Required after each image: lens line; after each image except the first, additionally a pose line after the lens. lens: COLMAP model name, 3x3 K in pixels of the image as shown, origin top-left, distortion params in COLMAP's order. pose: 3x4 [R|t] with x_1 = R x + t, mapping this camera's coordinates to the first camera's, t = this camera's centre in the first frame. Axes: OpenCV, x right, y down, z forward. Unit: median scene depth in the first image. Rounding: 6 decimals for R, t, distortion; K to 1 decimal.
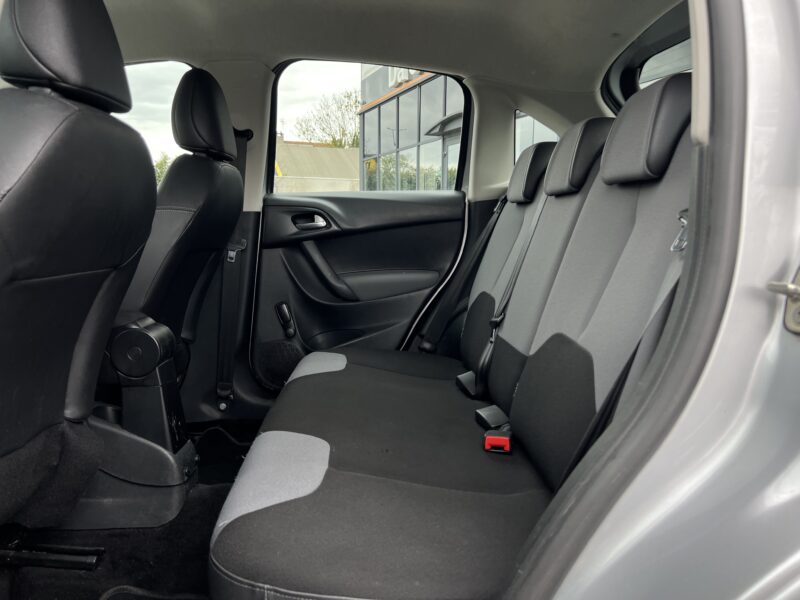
lens RADIAL K [[590.9, 0, 404.2], [0, 590.9, 294.2], [0, 0, 1]] dist [0.003723, -0.001659]
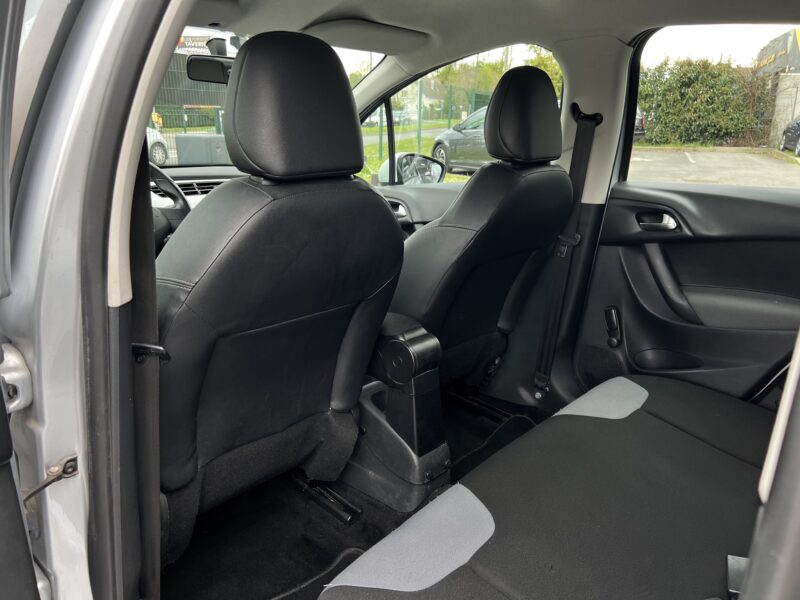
lens RADIAL K [[590.9, 0, 404.2], [0, 590.9, 294.2], [0, 0, 1]] dist [0.003723, -0.001659]
pose [[0.710760, 0.199130, -0.674661, 0.274258], [-0.092262, 0.977200, 0.191228, -0.234901], [0.697358, -0.073672, 0.712927, 0.219067]]
